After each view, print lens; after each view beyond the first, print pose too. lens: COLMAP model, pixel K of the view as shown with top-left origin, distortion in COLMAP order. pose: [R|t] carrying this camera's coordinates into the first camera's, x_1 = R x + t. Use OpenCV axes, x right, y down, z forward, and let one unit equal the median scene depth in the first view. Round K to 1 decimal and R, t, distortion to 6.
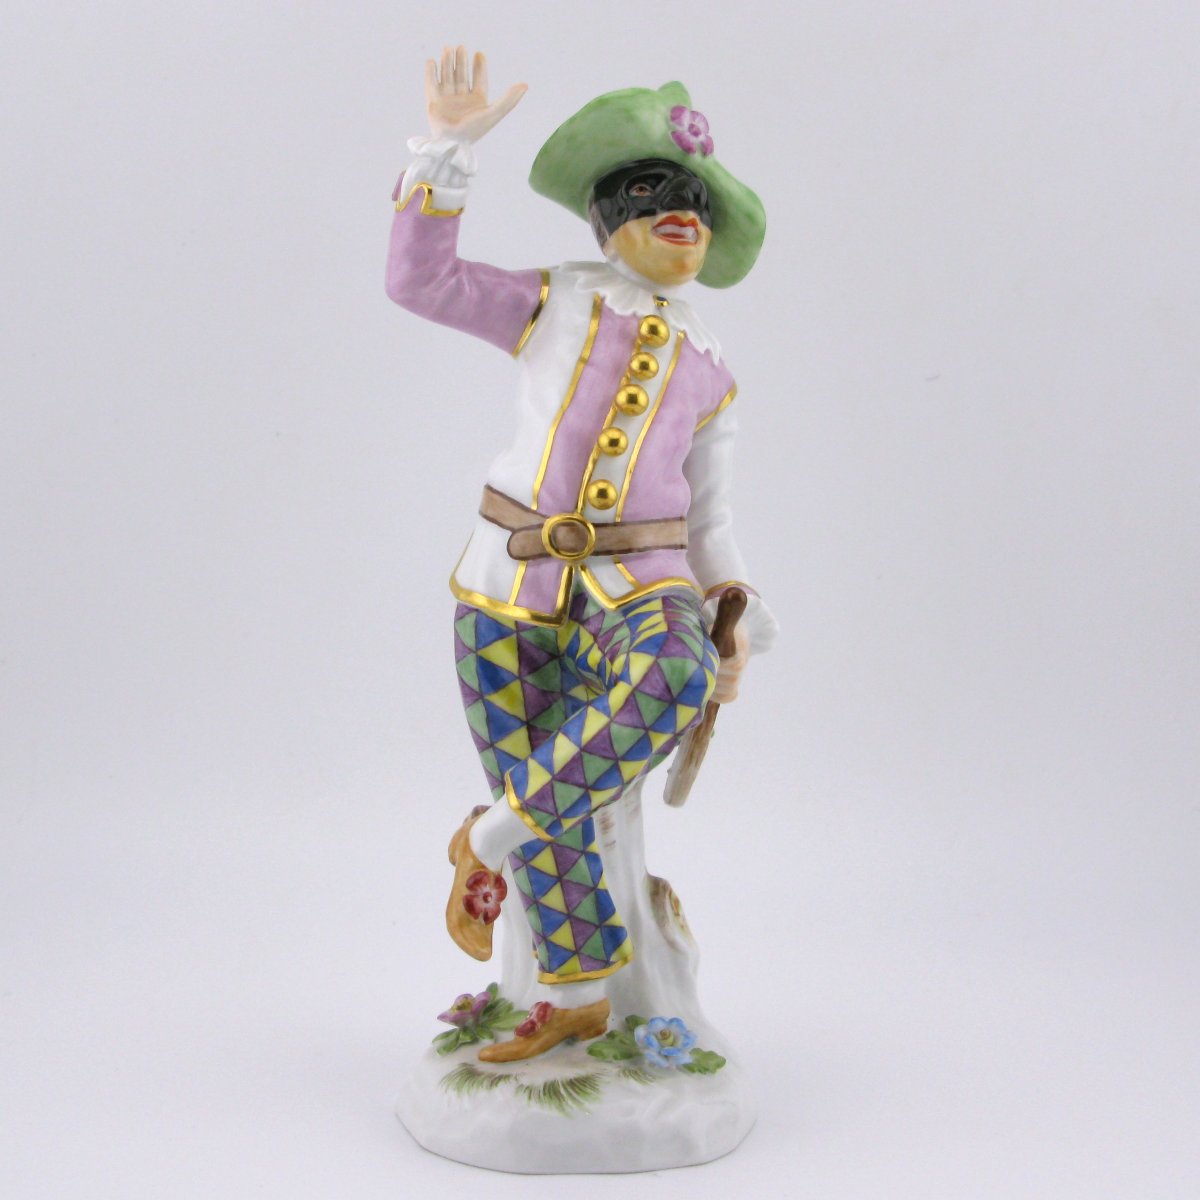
lens RADIAL K [[2317.0, 0, 587.8], [0, 2317.0, 593.7], [0, 0, 1]] dist [-0.125760, 0.000000]
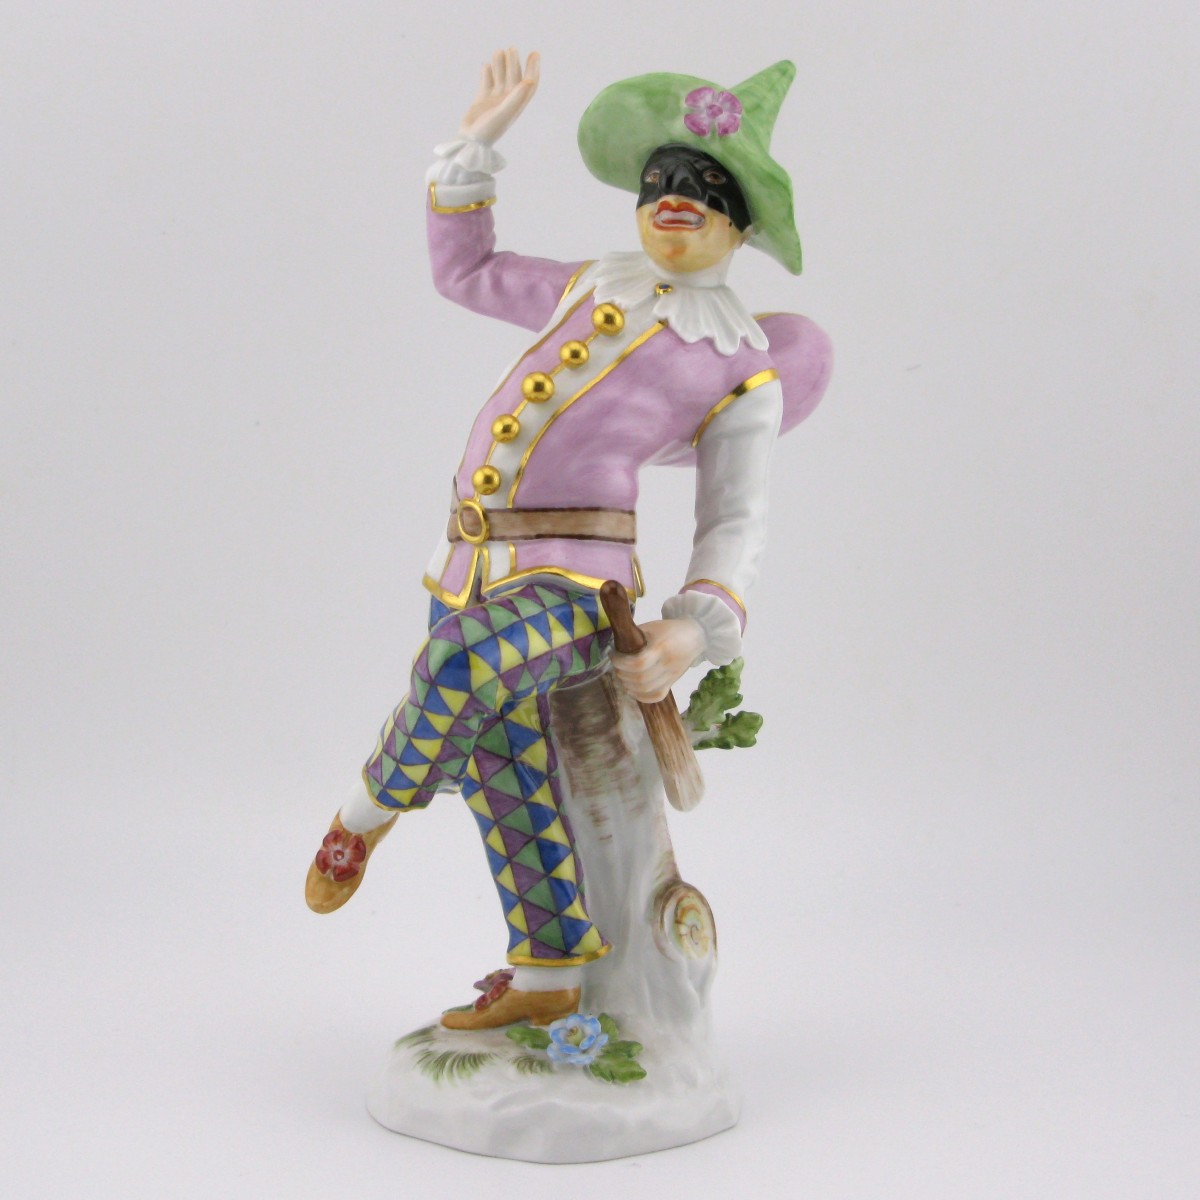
lens RADIAL K [[2317.0, 0, 589.1], [0, 2317.0, 602.9], [0, 0, 1]] dist [-0.125760, 0.000000]
pose [[0.759467, 0.063500, -0.647439, 0.681255], [-0.068196, 0.997512, 0.017839, -0.010079], [0.646961, 0.030605, 0.761908, 0.251600]]
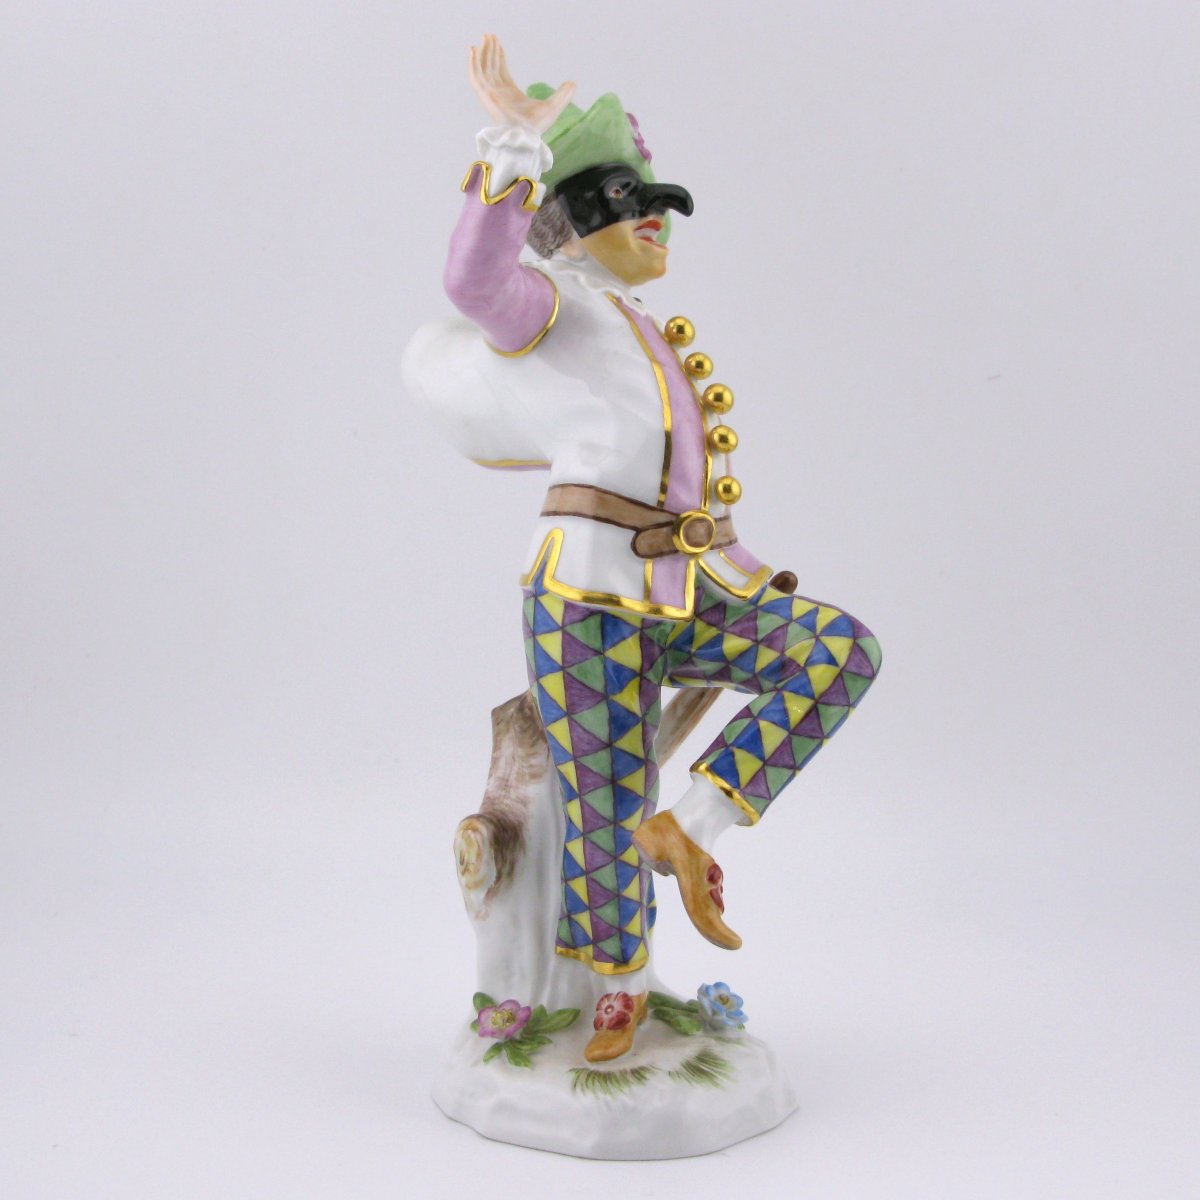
lens RADIAL K [[2317.0, 0, 599.1], [0, 2317.0, 599.5], [0, 0, 1]] dist [-0.125760, 0.000000]
pose [[0.731379, -0.074215, 0.677921, -0.726058], [0.062872, 0.997165, 0.041334, -0.039427], [-0.679067, 0.012392, 0.733971, 0.267921]]
